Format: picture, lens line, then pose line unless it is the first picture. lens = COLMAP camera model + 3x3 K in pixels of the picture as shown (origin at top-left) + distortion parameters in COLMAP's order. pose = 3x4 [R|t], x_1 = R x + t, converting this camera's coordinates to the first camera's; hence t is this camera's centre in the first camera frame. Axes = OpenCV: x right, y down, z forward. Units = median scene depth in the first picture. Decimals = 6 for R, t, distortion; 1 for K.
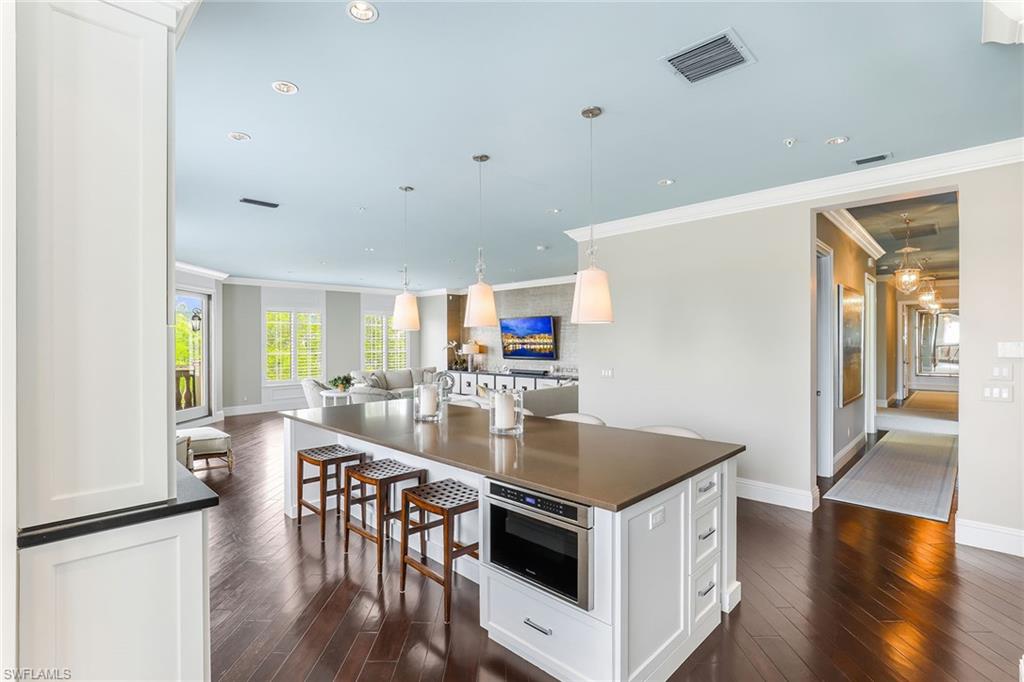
lens RADIAL K [[470.1, 0, 511.7], [0, 470.1, 334.9], [0, 0, 1]] dist [-0.022774, 0.000530]
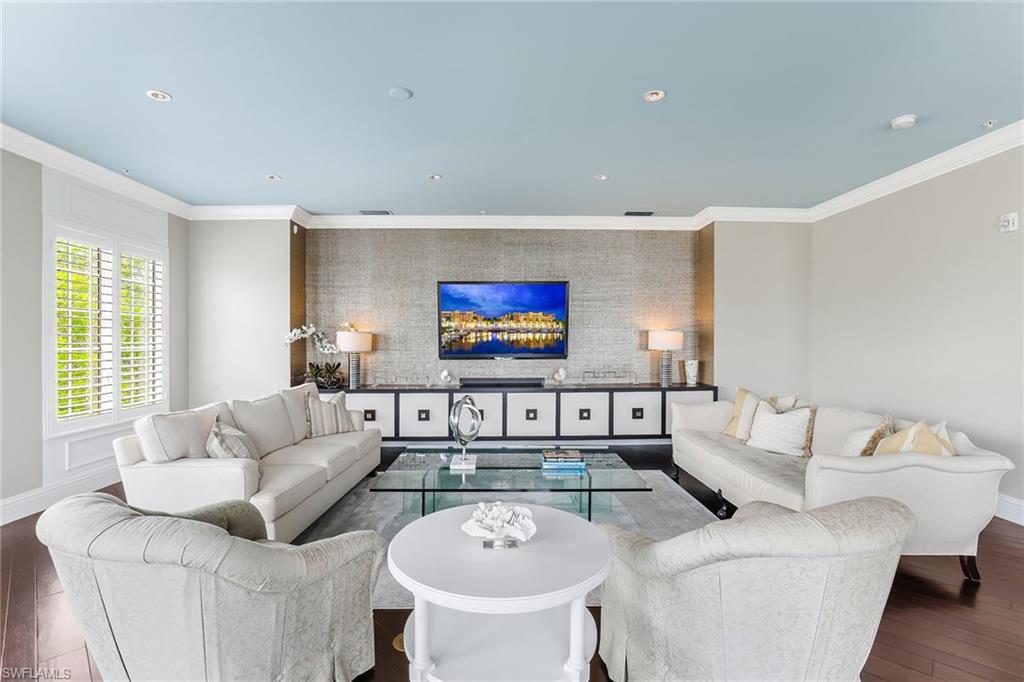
lens RADIAL K [[480.6, 0, 512.0], [0, 480.6, 341.0], [0, 0, 1]] dist [-0.019122, 0.001184]
pose [[0.698518, 0.004380, 0.715579, -0.360455], [-0.011404, 0.999922, 0.005011, 0.027595], [-0.715502, -0.011660, 0.698513, 0.602902]]
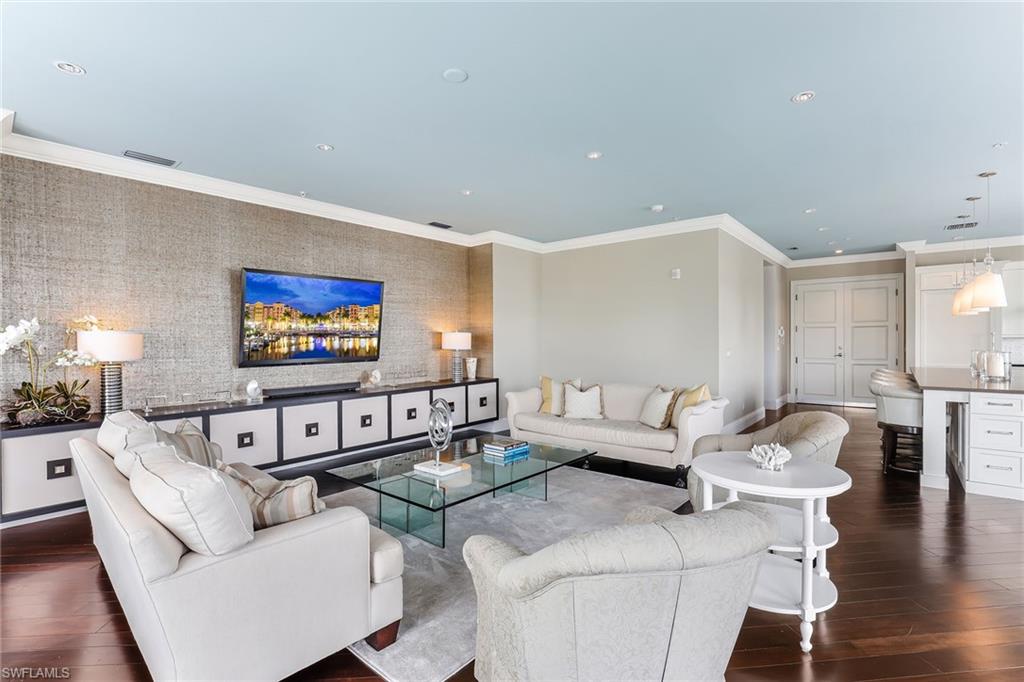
lens RADIAL K [[477.8, 0, 507.0], [0, 477.8, 347.3], [0, 0, 1]] dist [-0.027831, -0.000020]
pose [[-0.077319, -0.010163, 0.996955, -0.468830], [-0.002523, 0.999947, 0.009998, 0.029342], [-0.997003, -0.001742, -0.077340, 0.847221]]
